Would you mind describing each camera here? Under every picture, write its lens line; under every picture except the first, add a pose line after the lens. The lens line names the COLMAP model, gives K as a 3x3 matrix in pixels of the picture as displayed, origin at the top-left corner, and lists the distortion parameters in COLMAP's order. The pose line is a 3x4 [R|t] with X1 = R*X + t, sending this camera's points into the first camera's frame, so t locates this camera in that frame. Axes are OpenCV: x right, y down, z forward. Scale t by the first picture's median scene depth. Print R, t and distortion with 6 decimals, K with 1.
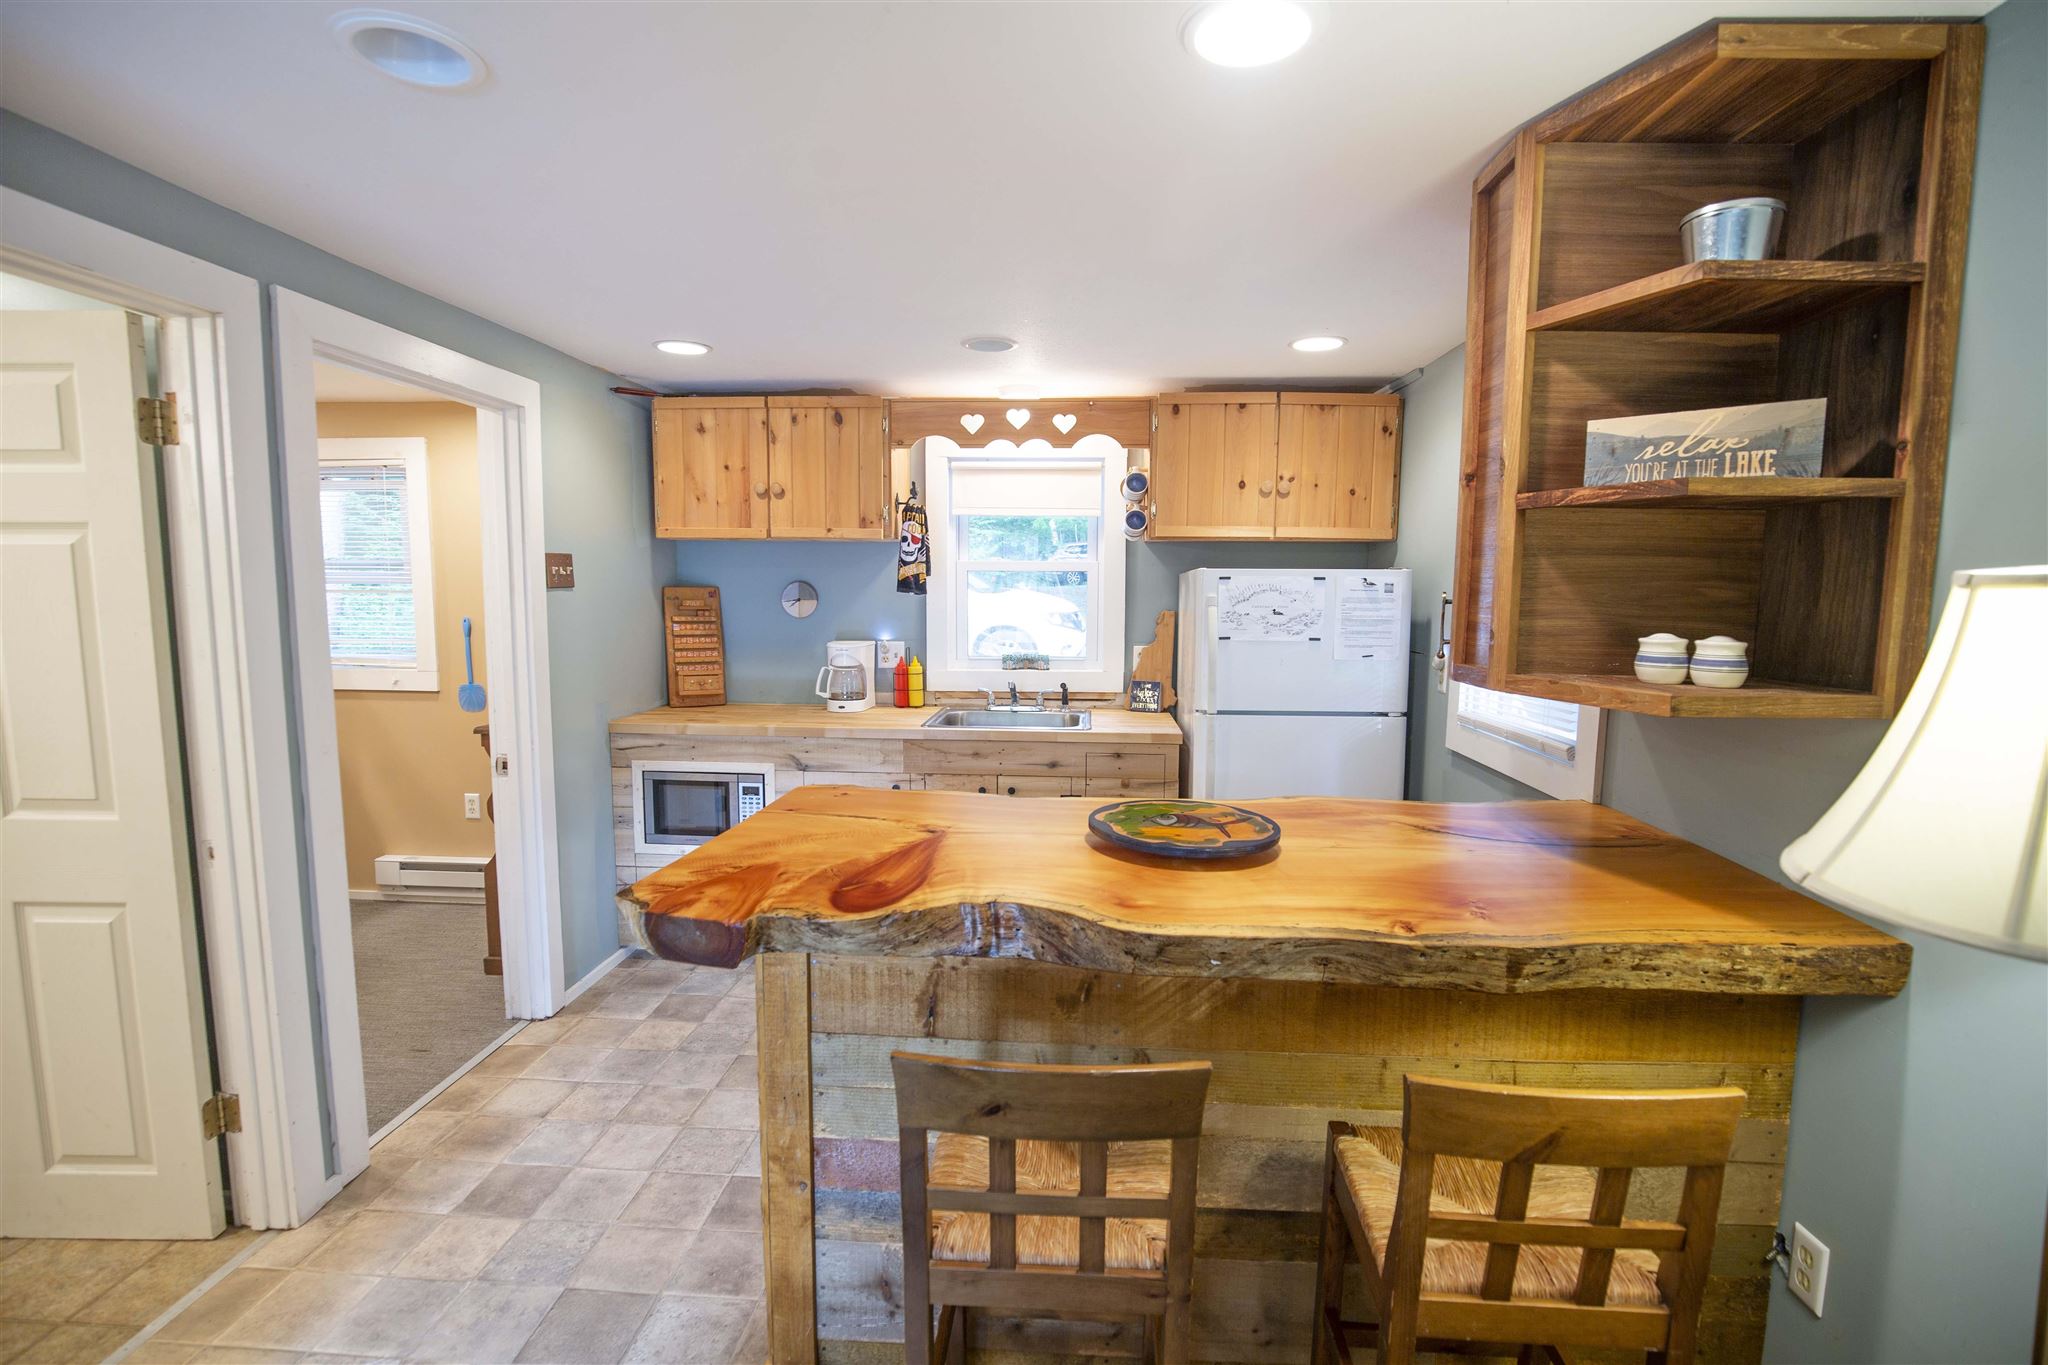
lens RADIAL K [[957.1, 0, 1030.4], [0, 957.1, 683.9], [0, 0, 1]] dist [-0.037400, 0.006439]
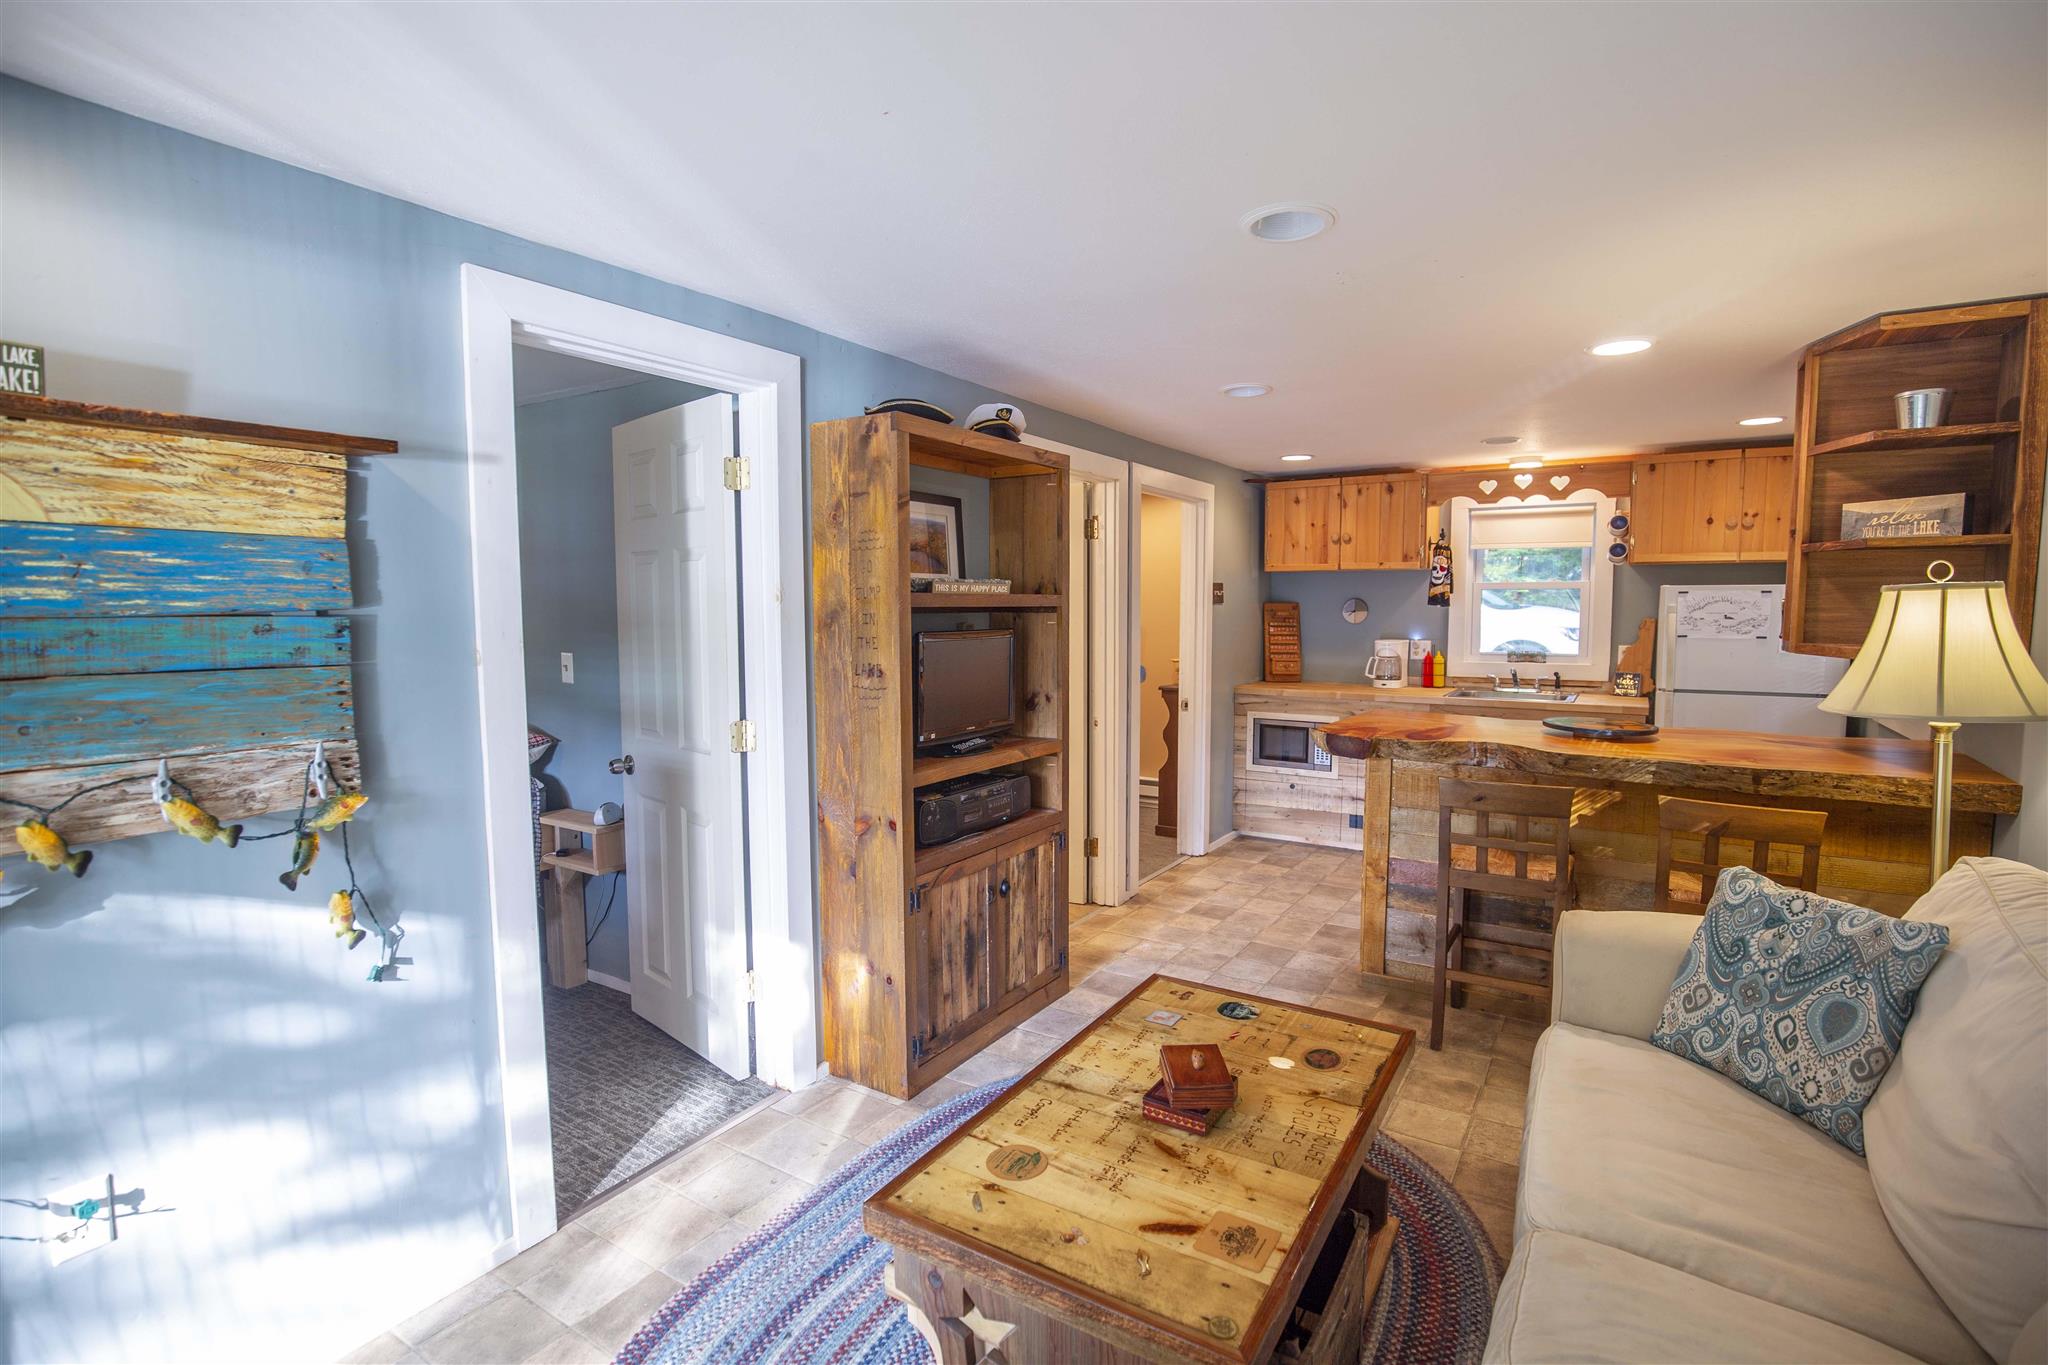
lens RADIAL K [[957.1, 0, 1030.4], [0, 957.1, 683.9], [0, 0, 1]] dist [-0.037400, 0.006439]
pose [[0.871265, 0.030281, -0.489878, 0.047908], [-0.040410, 0.999132, -0.010110, 0.066360], [0.489147, 0.028605, 0.871732, -0.583177]]
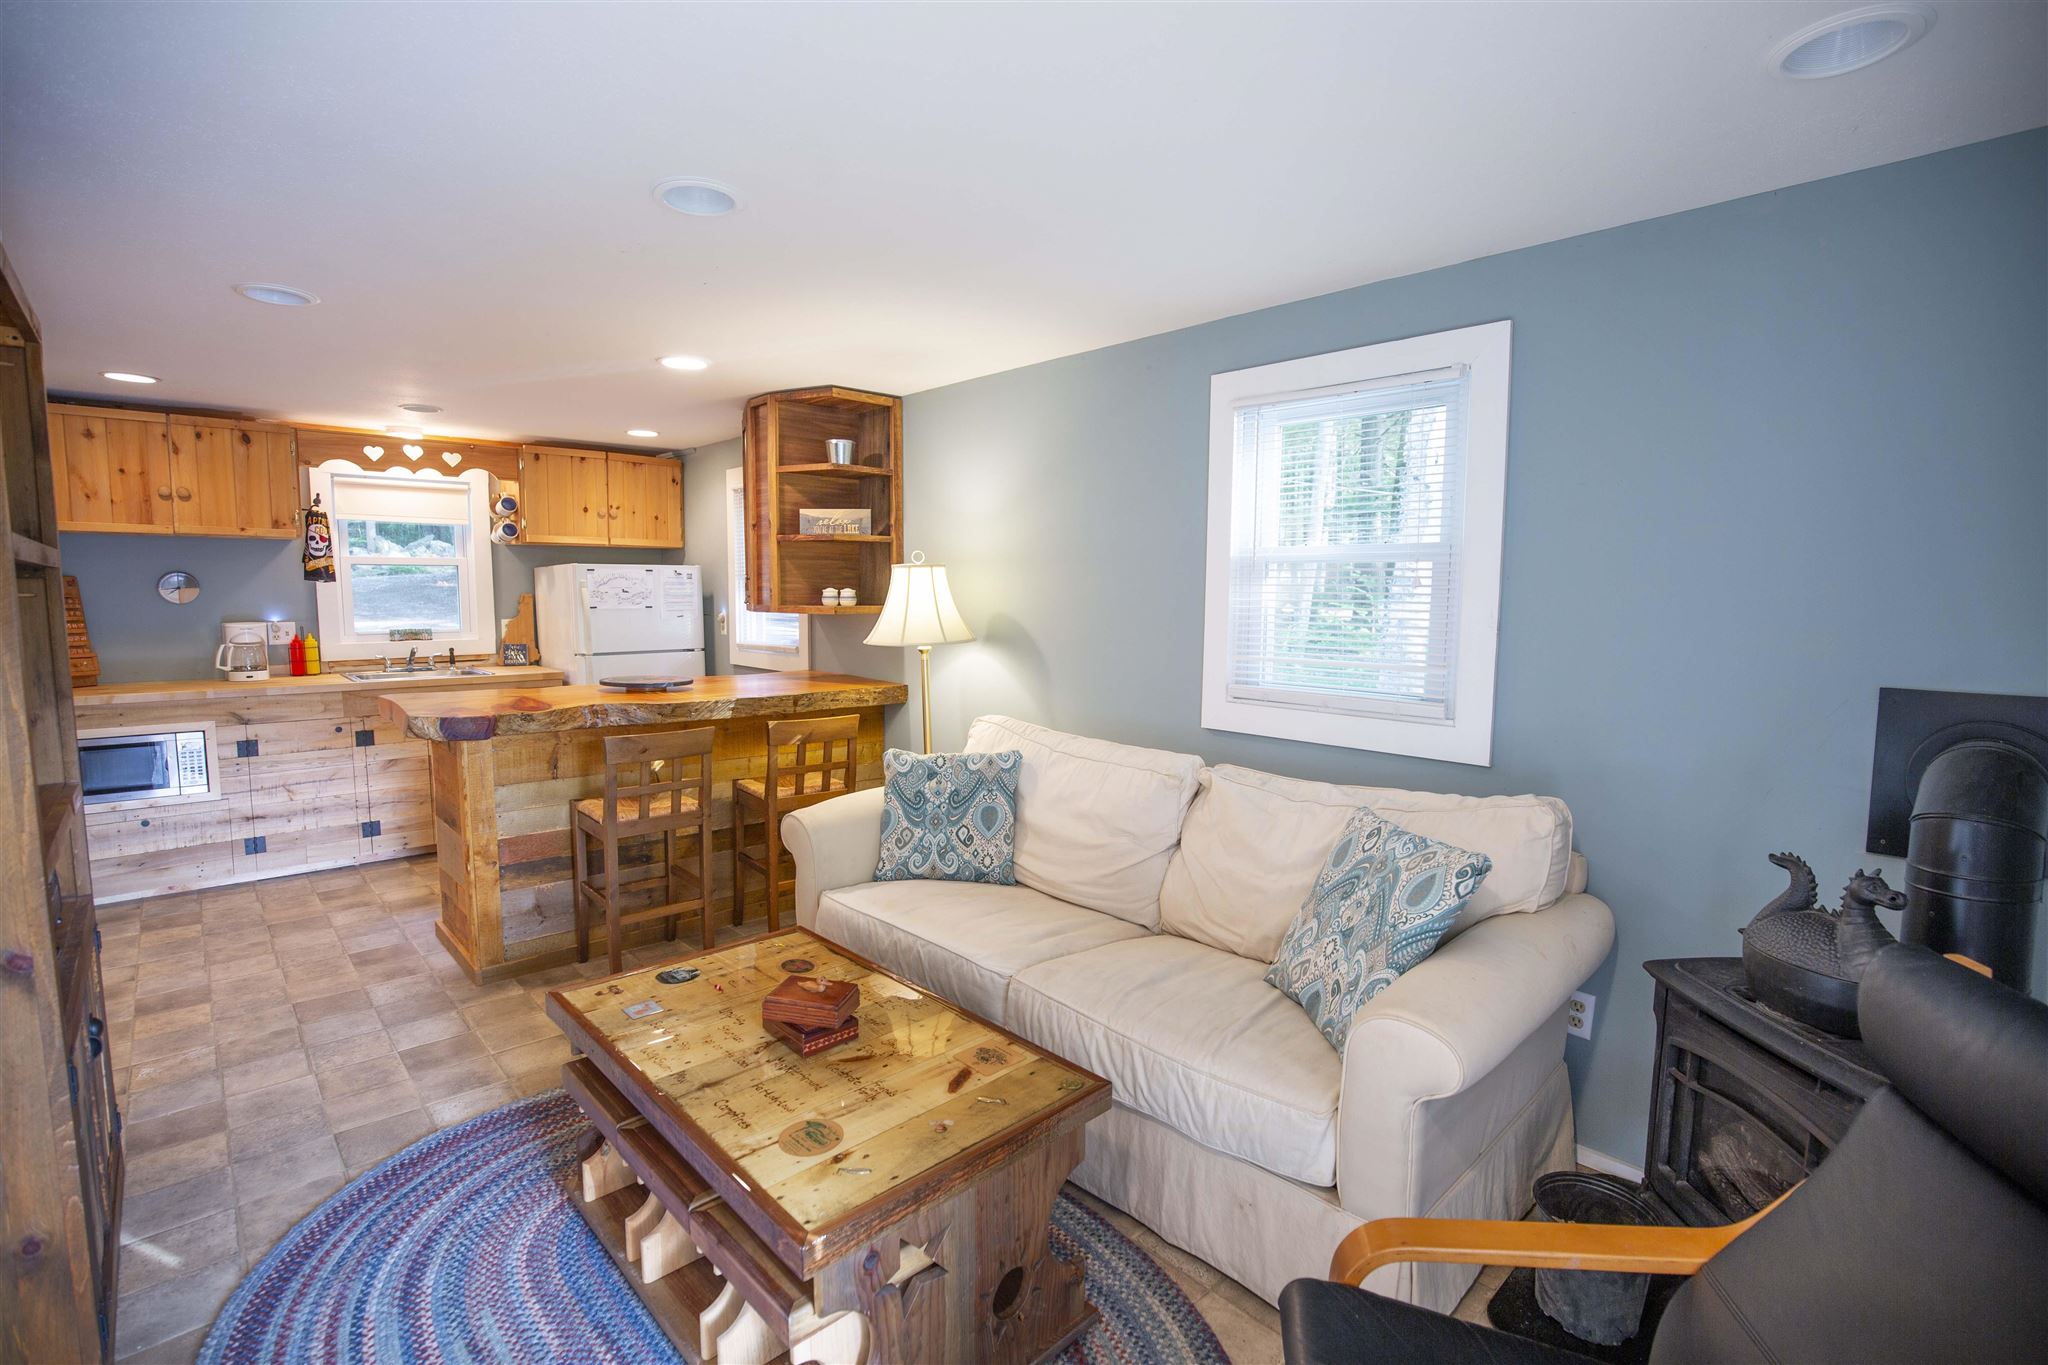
lens RADIAL K [[937.8, 0, 1039.8], [0, 937.8, 683.7], [0, 0, 1]] dist [-0.040735, 0.009726]
pose [[0.685150, -0.076883, 0.724333, -0.388060], [0.075292, 0.996562, 0.034559, 0.075341], [-0.724501, 0.030859, 0.688583, -0.561827]]
